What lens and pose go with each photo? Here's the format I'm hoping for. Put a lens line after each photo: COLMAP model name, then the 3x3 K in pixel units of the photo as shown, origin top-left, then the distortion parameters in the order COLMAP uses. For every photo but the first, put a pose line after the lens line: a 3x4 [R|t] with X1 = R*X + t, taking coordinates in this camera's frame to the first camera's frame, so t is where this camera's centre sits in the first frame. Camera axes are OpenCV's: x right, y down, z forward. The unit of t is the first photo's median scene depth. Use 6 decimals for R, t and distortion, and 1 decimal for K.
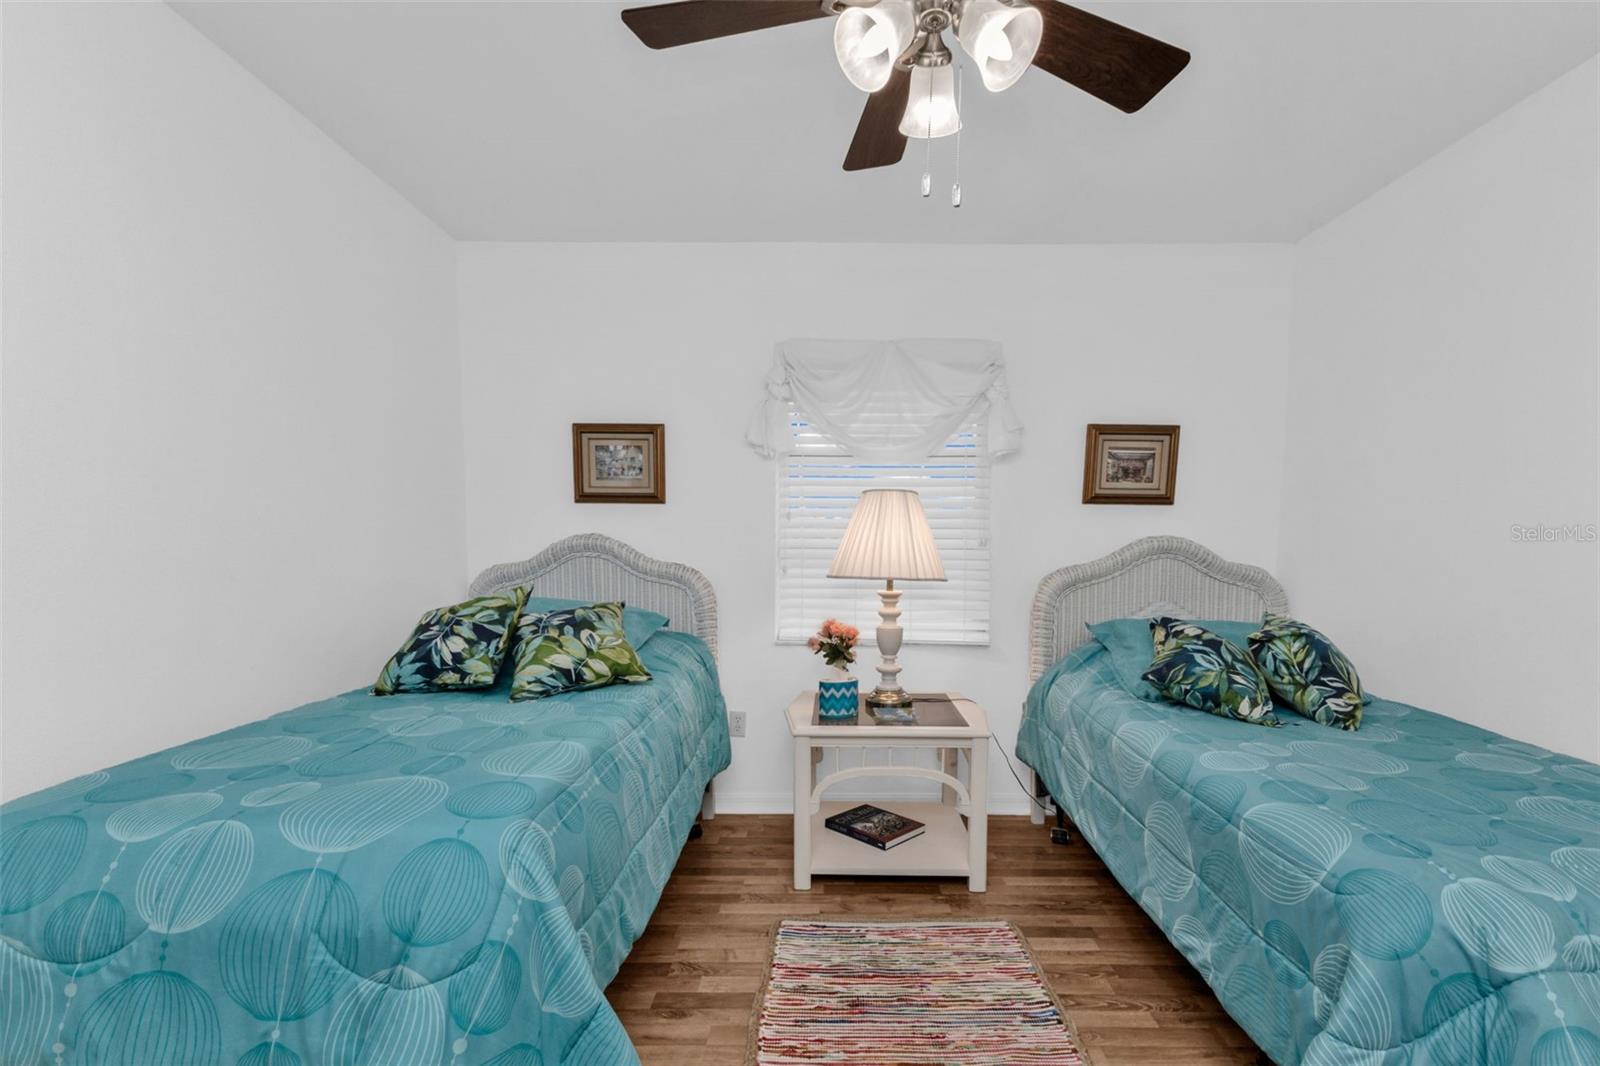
lens RADIAL K [[701.2, 0, 801.1], [0, 701.2, 606.3], [0, 0, 1]] dist [0.022650, -0.011753]
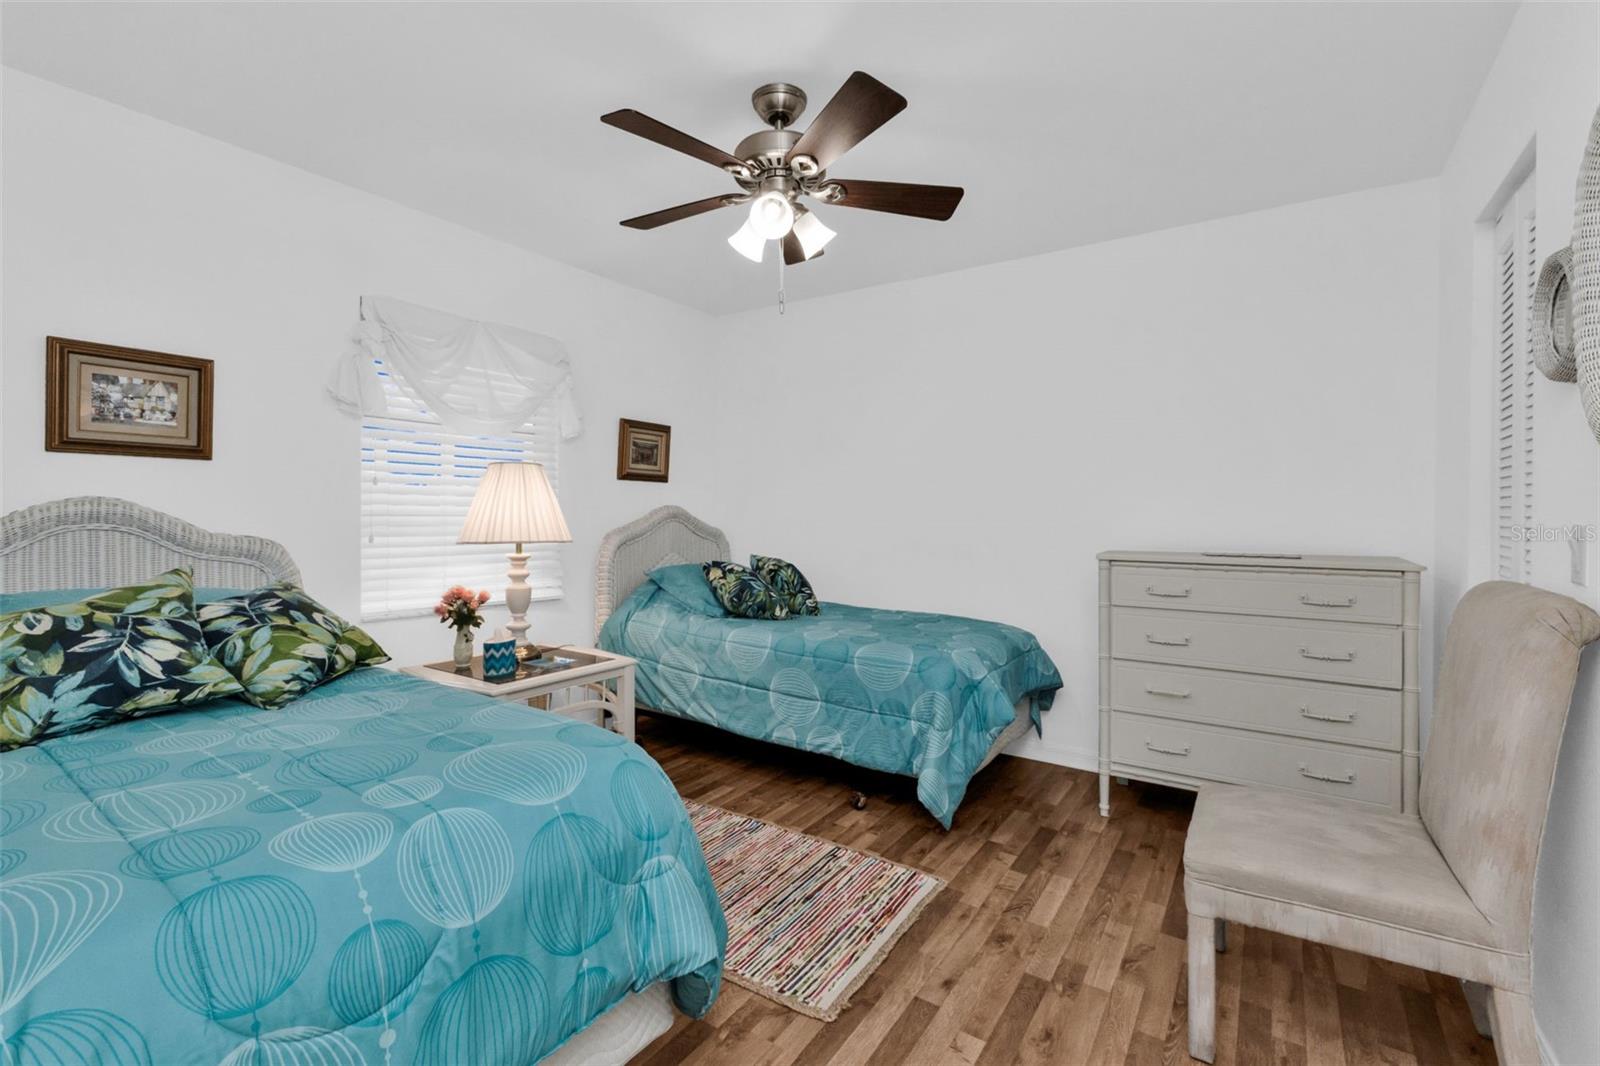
lens RADIAL K [[701.3, 0, 802.9], [0, 701.3, 526.2], [0, 0, 1]] dist [0.002999, 0.000219]
pose [[0.559296, -0.019241, 0.828745, -0.555778], [0.071938, 0.997086, -0.025399, -0.006066], [-0.825841, 0.073824, 0.559050, 0.025796]]
